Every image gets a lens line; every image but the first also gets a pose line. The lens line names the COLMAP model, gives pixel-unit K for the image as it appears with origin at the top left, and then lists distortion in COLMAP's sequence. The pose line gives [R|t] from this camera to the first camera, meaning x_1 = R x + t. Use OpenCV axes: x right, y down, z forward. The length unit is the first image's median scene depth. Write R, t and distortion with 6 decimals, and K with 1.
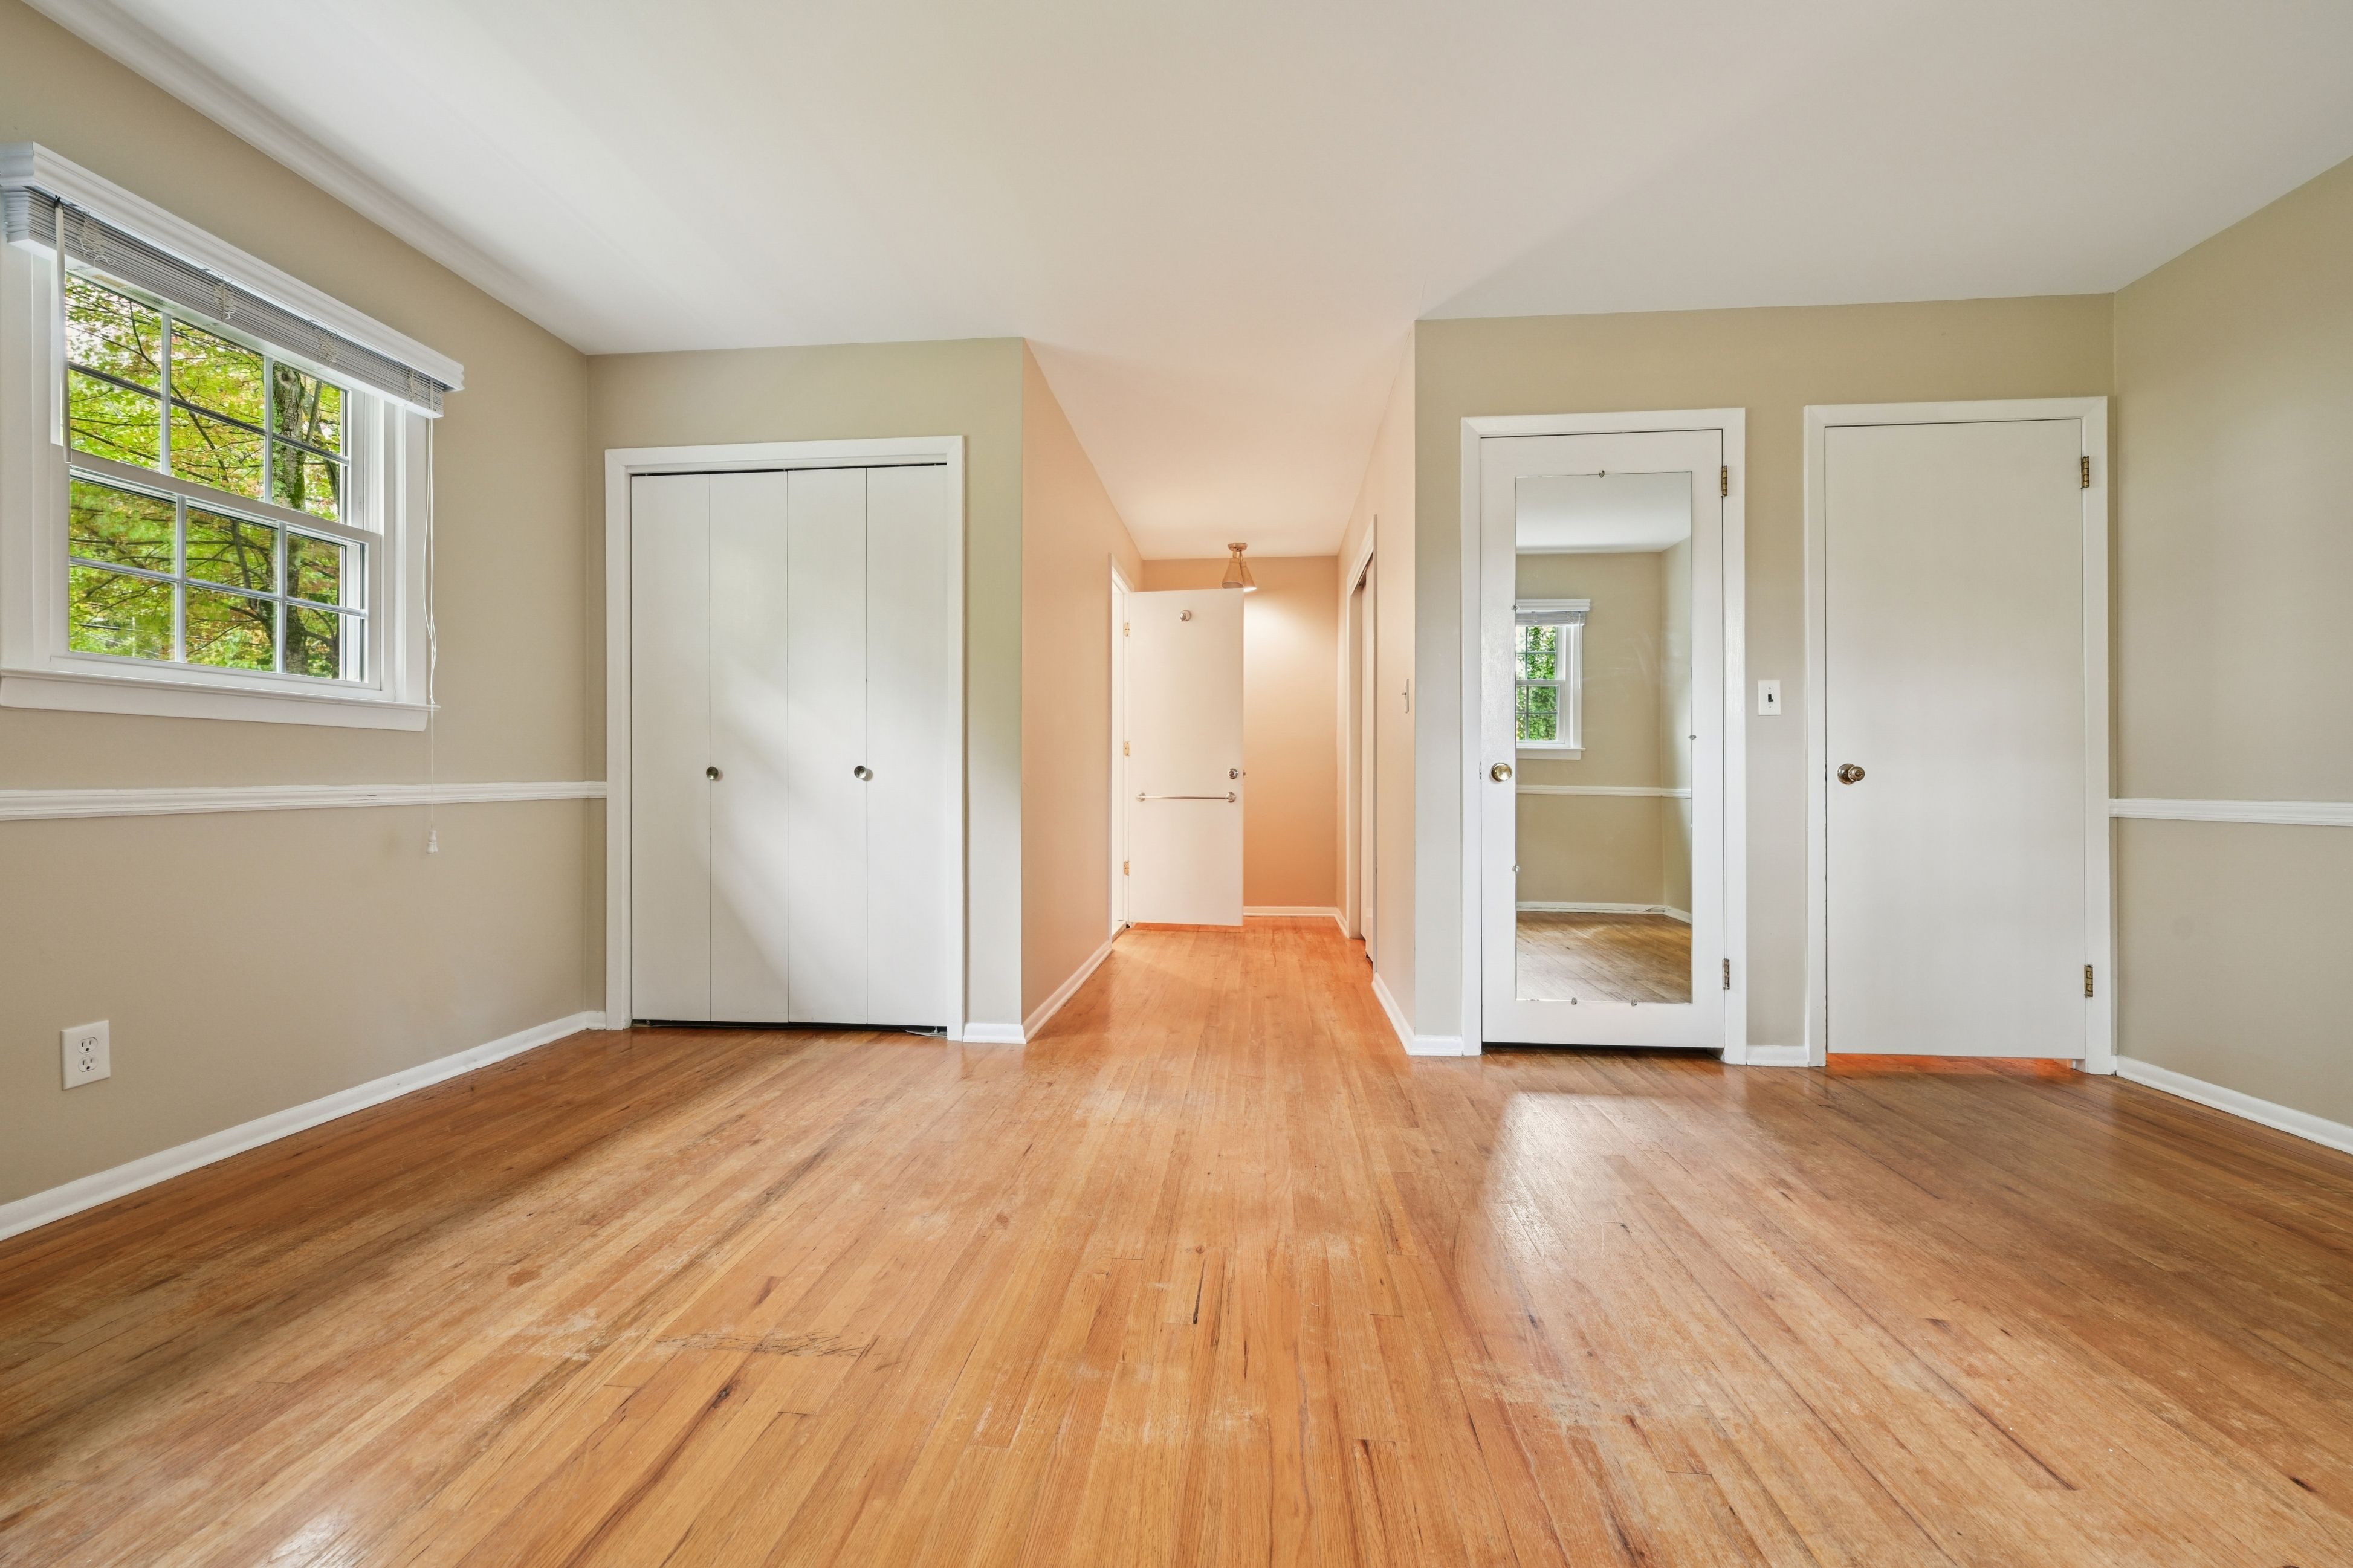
lens RADIAL K [[931.8, 0, 1176.5], [0, 931.8, 784.0], [0, 0, 1]] dist [-0.000050, -0.000105]
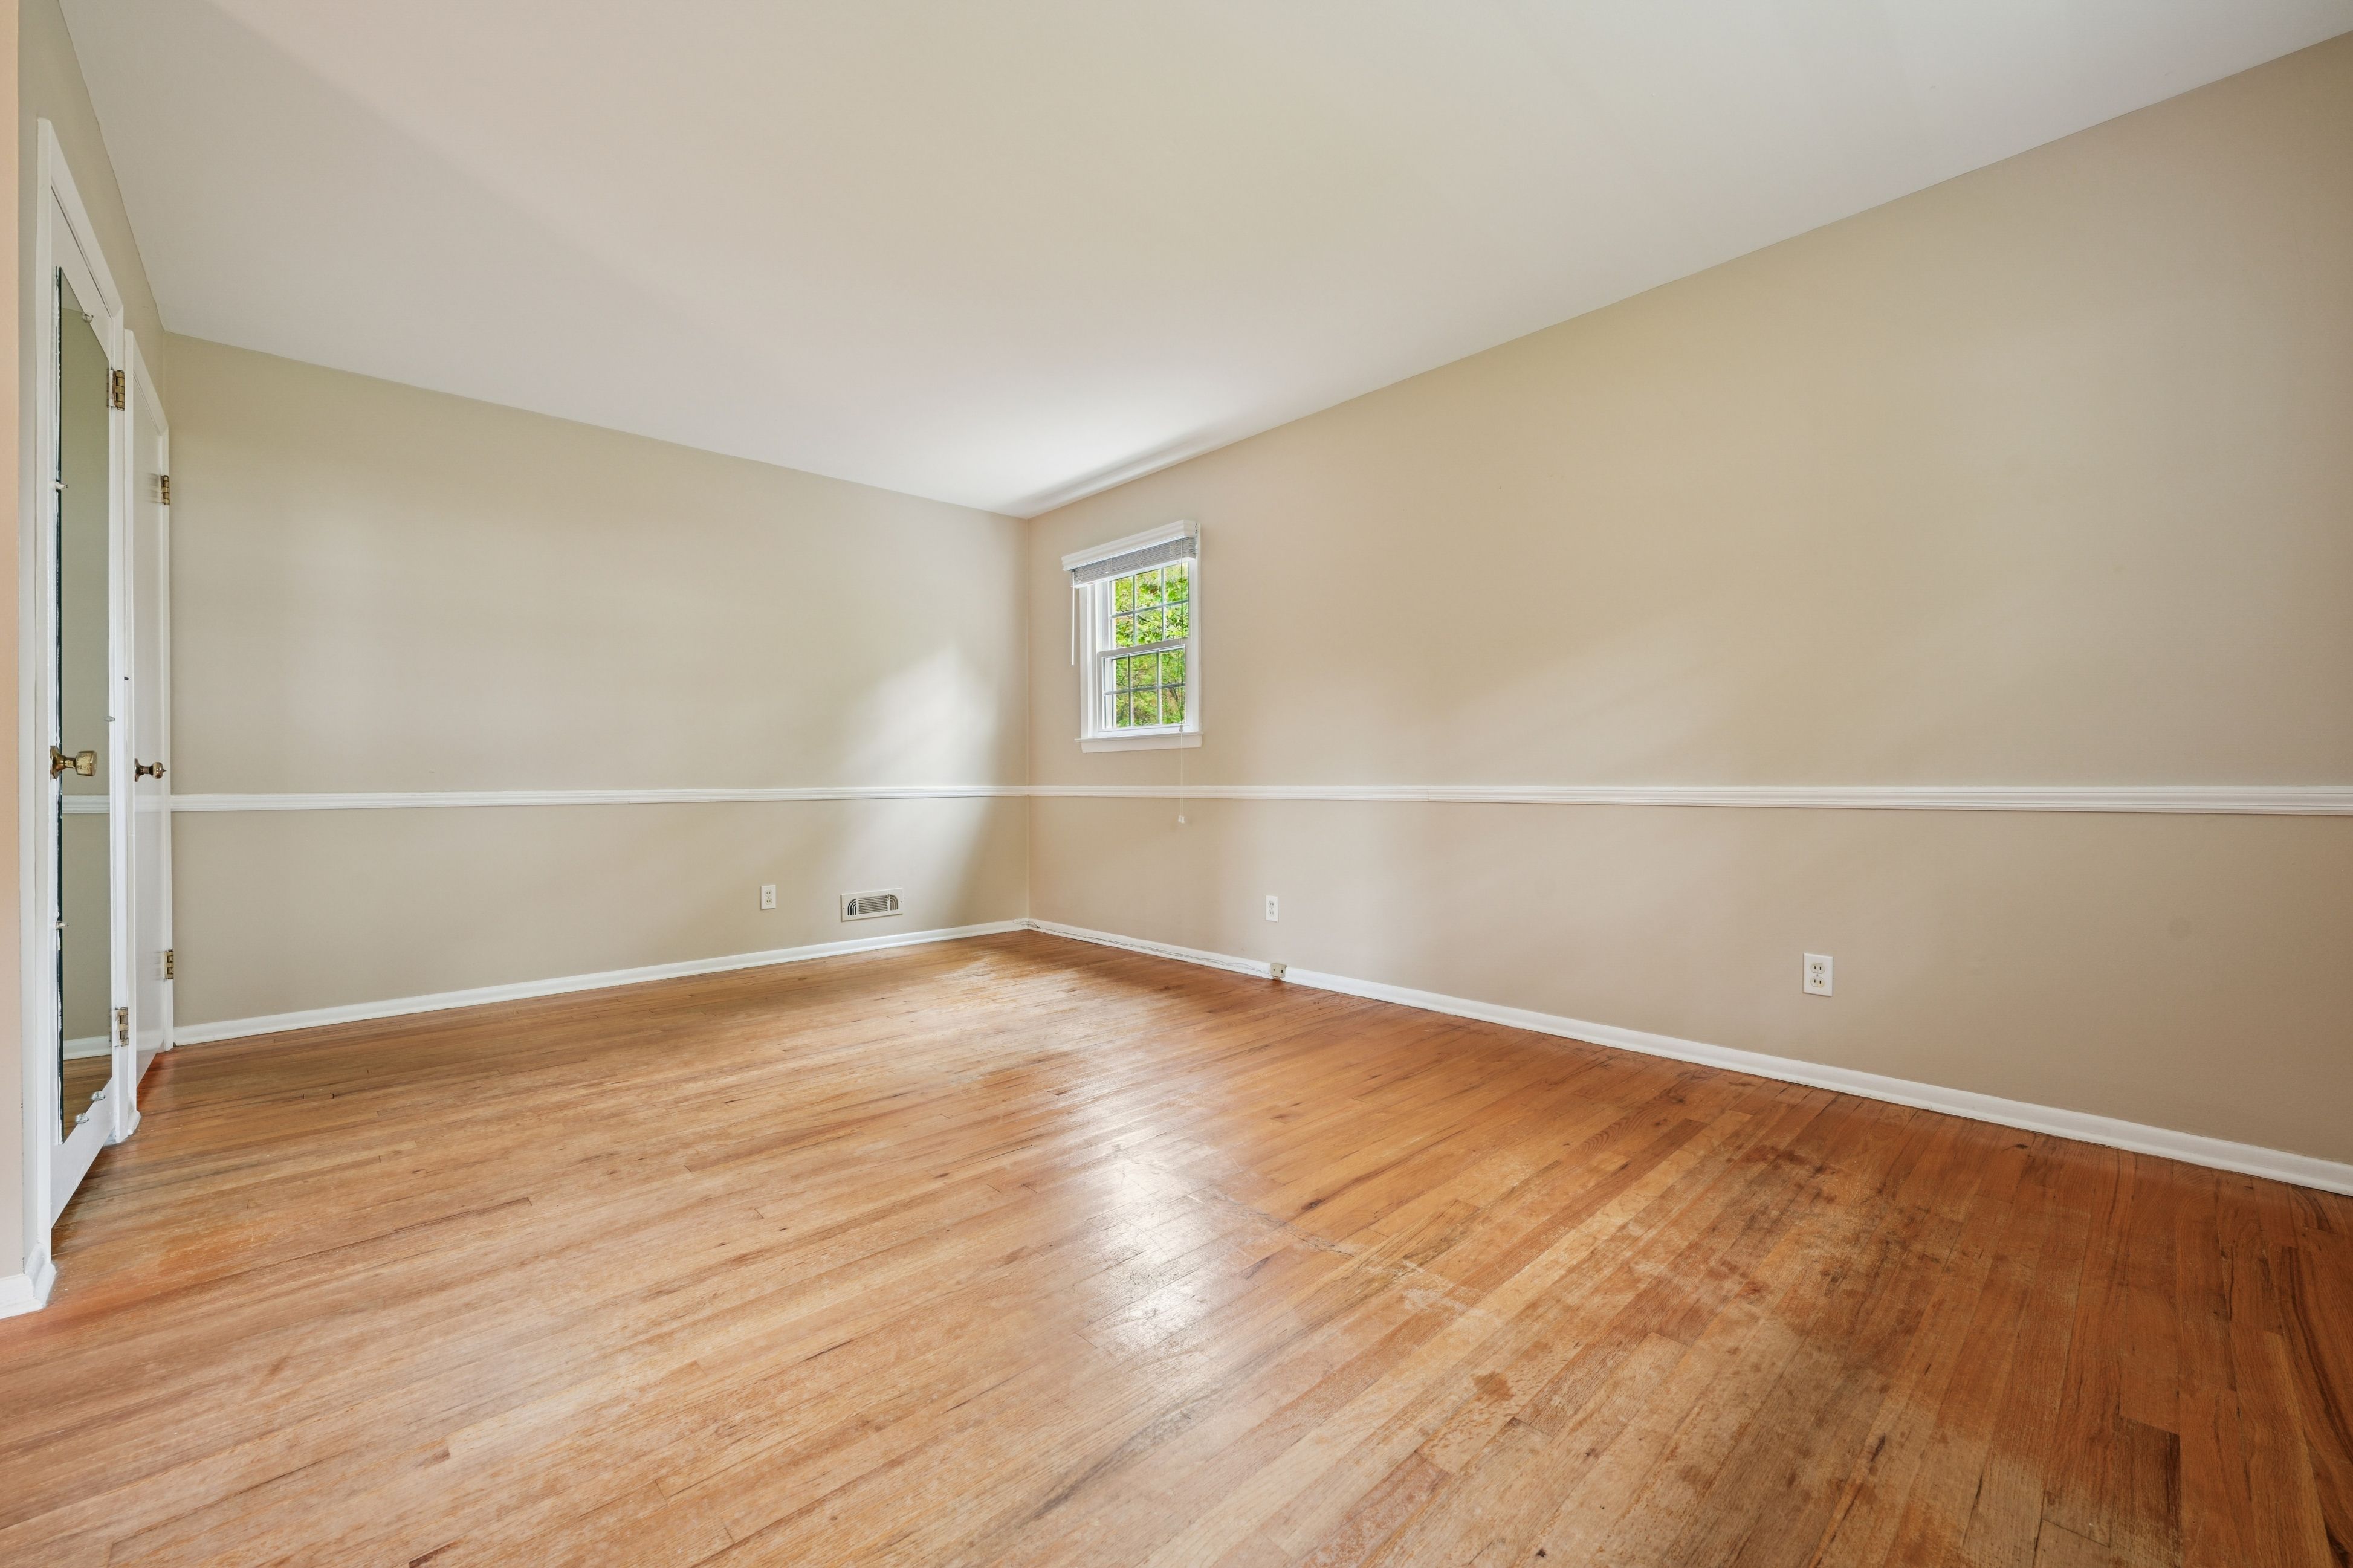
lens RADIAL K [[931.8, 0, 1176.5], [0, 931.8, 784.0], [0, 0, 1]] dist [-0.000050, -0.000105]
pose [[-0.750516, -0.002244, 0.660848, -1.079113], [0.002671, 0.999976, 0.006430, 0.001081], [-0.660847, 0.006591, -0.750492, 1.874080]]
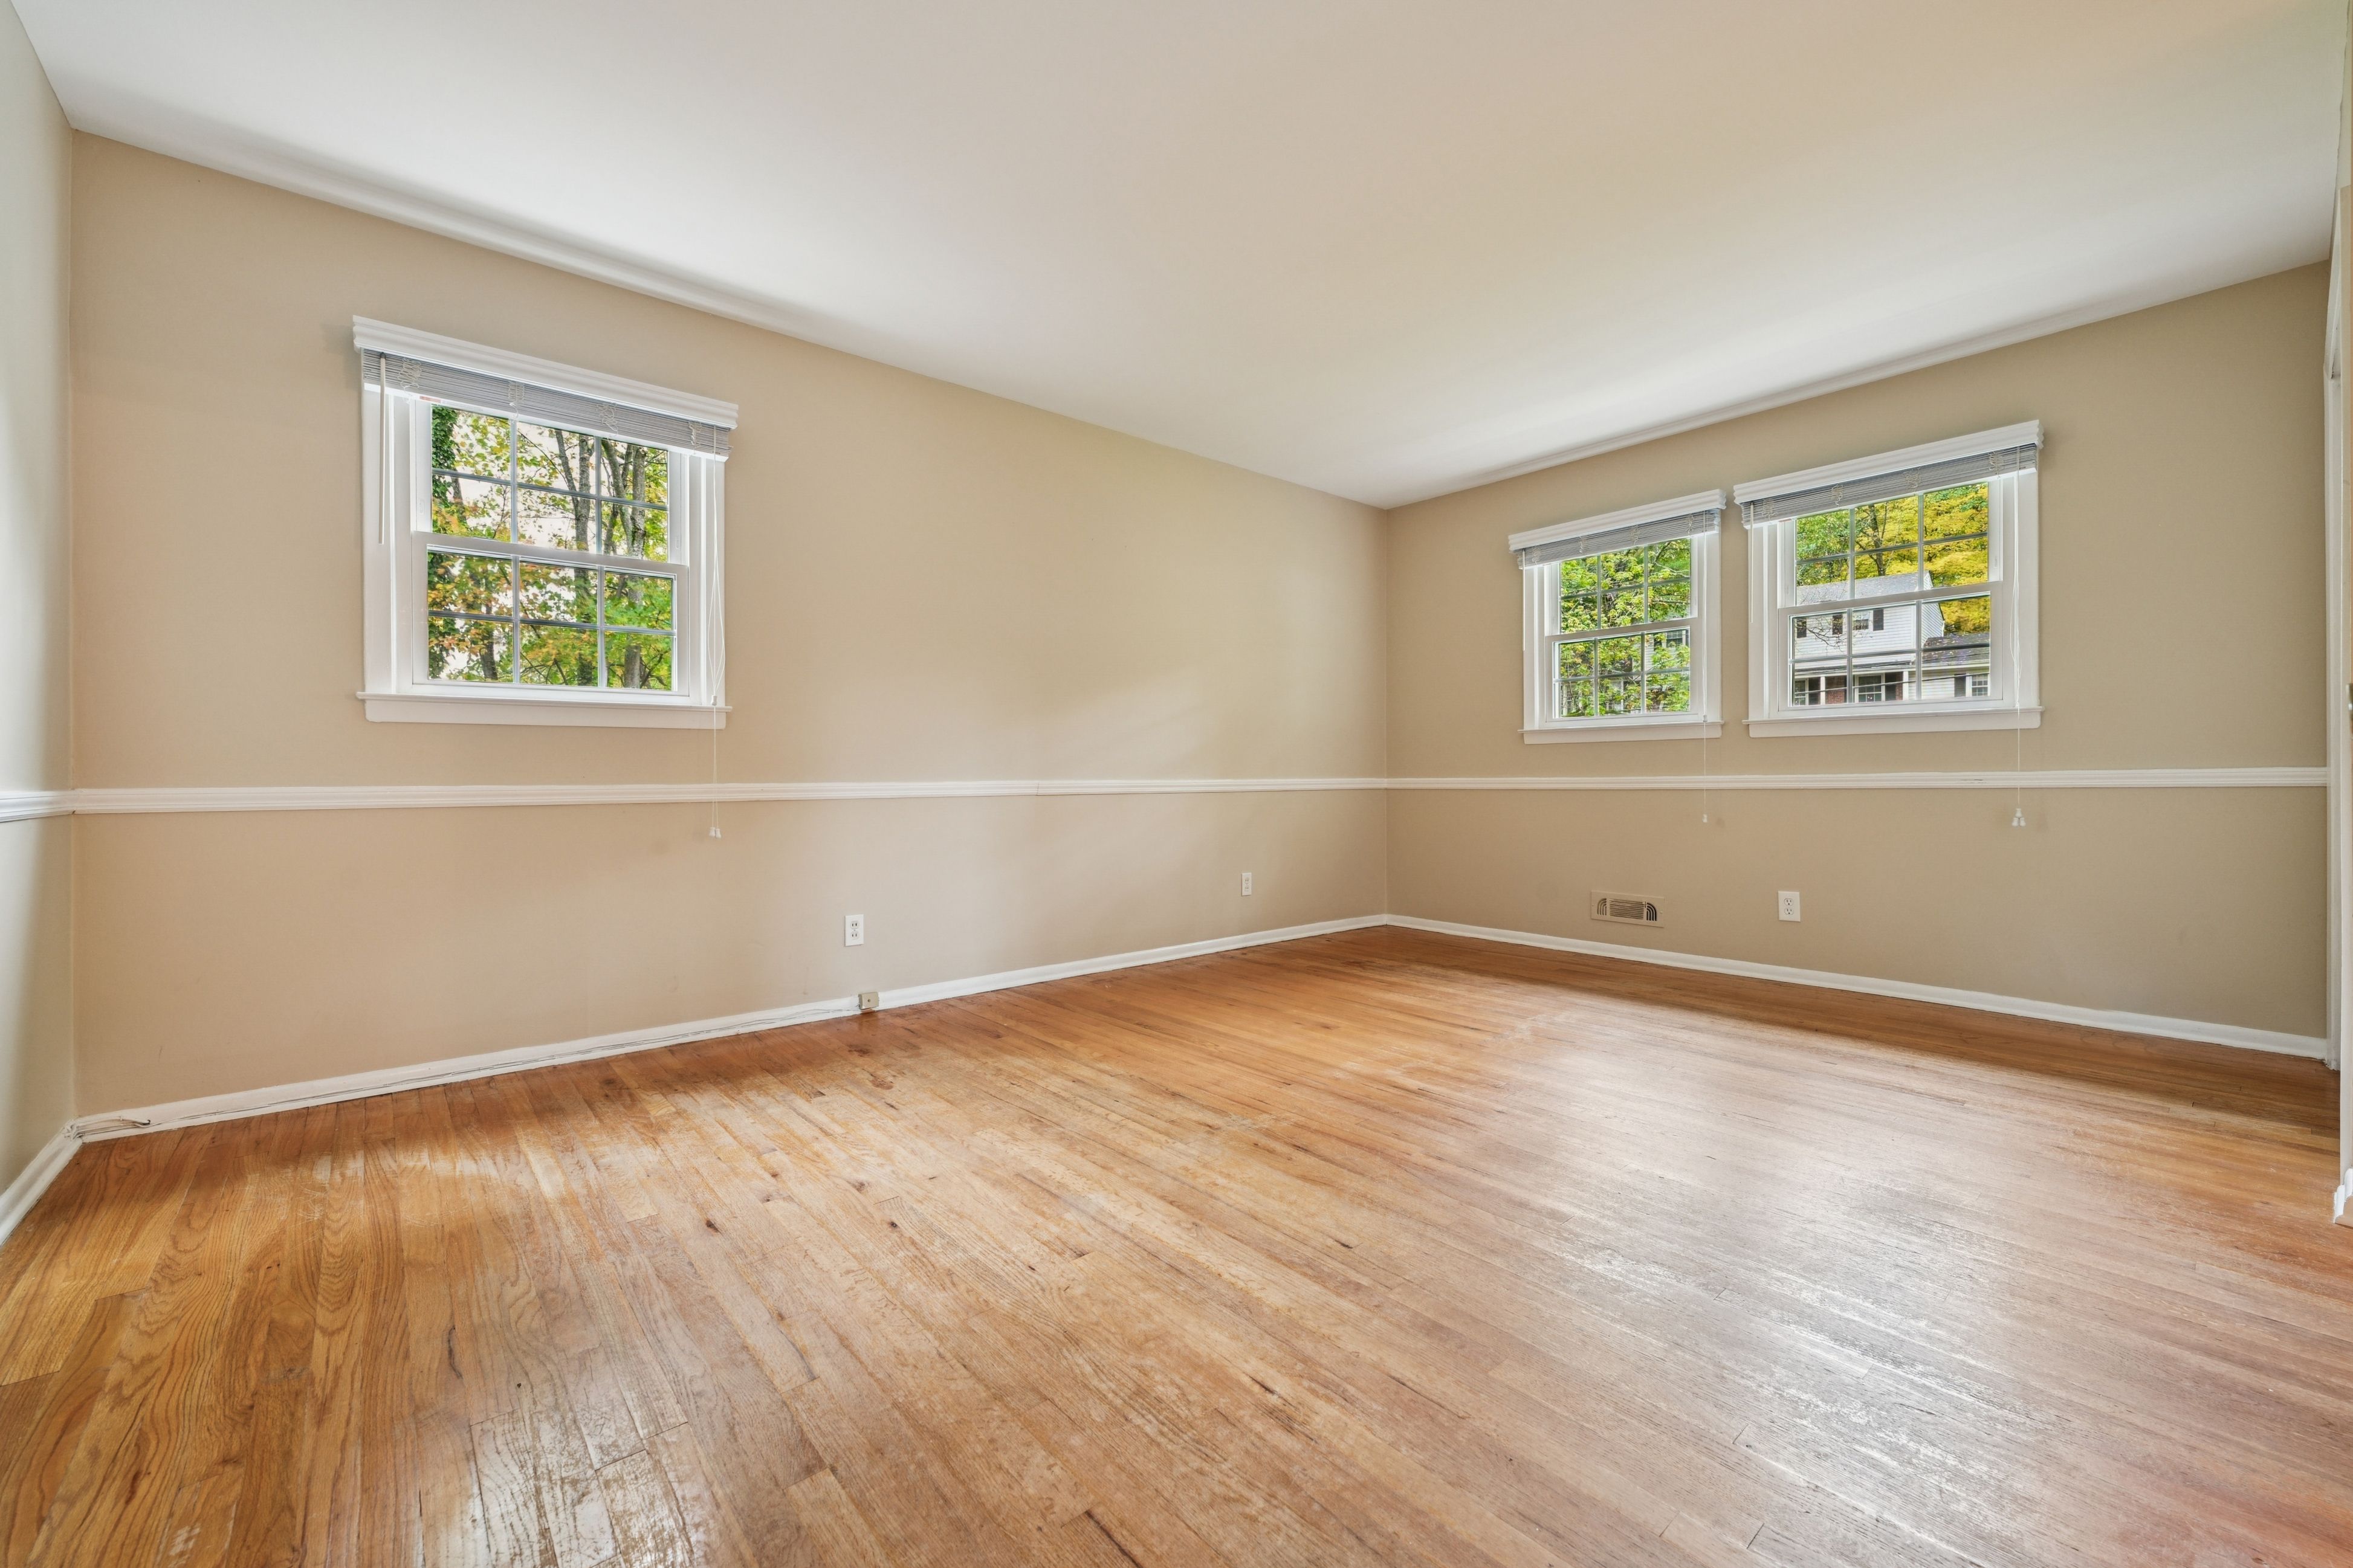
lens RADIAL K [[931.8, 0, 1176.5], [0, 931.8, 784.0], [0, 0, 1]] dist [-0.000050, -0.000105]
pose [[-0.694185, 0.004743, -0.719781, 1.480277], [0.000935, 0.999983, 0.005686, 0.015488], [0.719796, 0.003274, -0.694178, 1.787232]]
